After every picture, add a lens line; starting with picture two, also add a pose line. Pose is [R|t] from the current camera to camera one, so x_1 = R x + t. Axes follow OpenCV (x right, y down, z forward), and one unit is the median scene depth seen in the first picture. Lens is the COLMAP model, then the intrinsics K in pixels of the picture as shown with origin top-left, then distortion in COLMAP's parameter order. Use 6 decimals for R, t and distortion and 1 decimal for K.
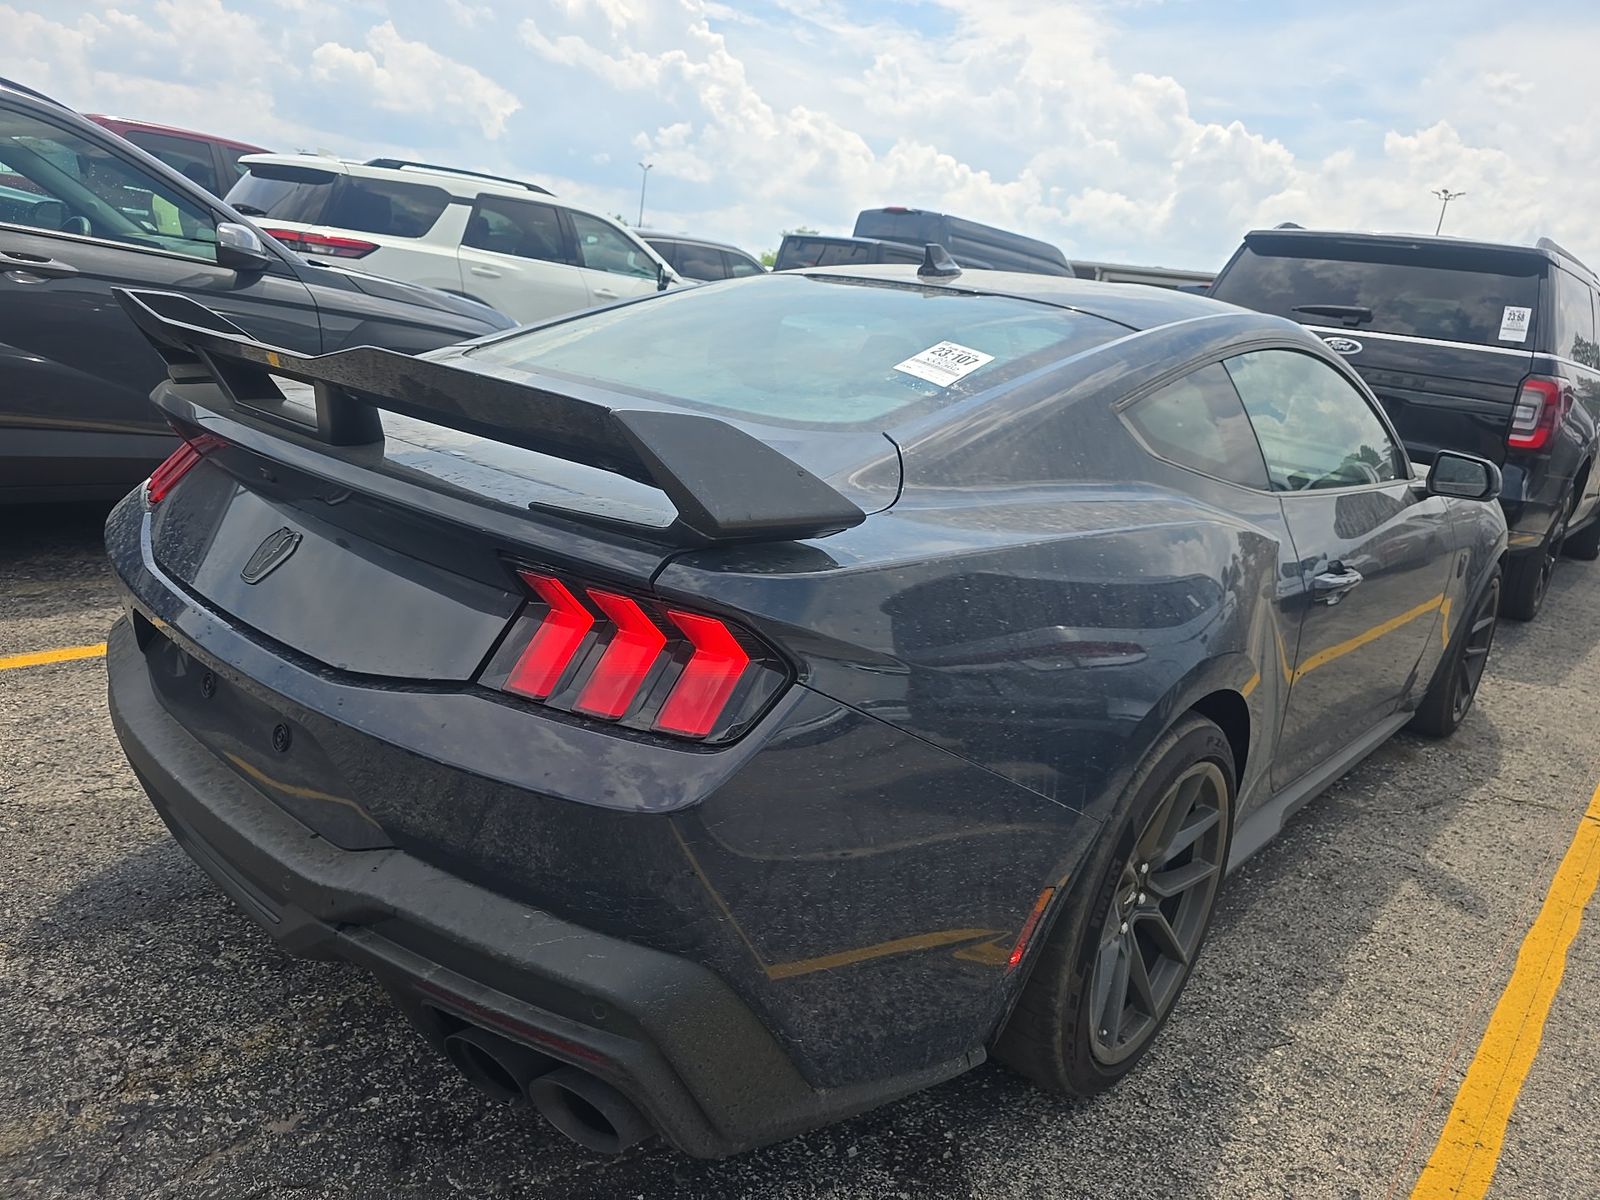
lens RADIAL K [[1097.4, 0, 800.0], [0, 1097.4, 600.0], [0, 0, 1]] dist [0.019330, -0.003336]
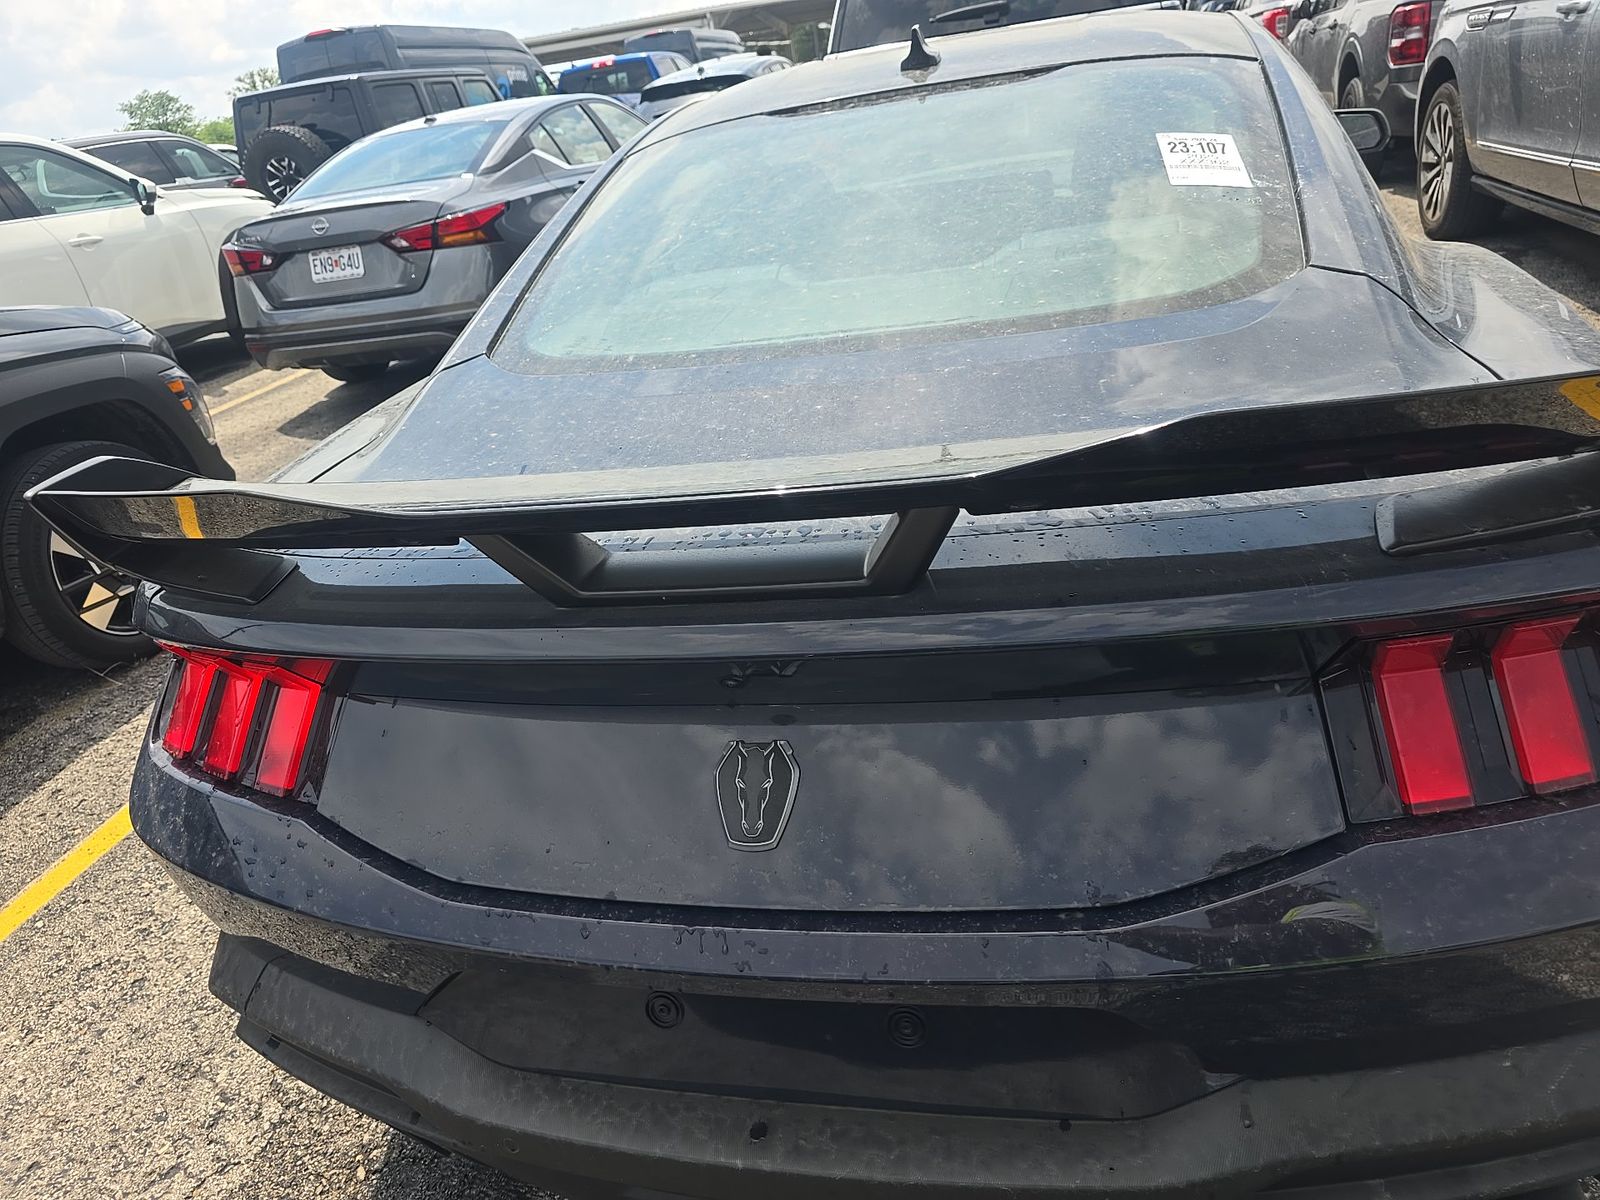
lens RADIAL K [[1097.4, 0, 800.0], [0, 1097.4, 600.0], [0, 0, 1]] dist [0.019330, -0.003336]
pose [[0.843376, -0.429321, 0.323110, -0.376736], [0.368230, 0.899721, 0.234327, -0.168064], [-0.391311, -0.078647, 0.916892, 0.268353]]
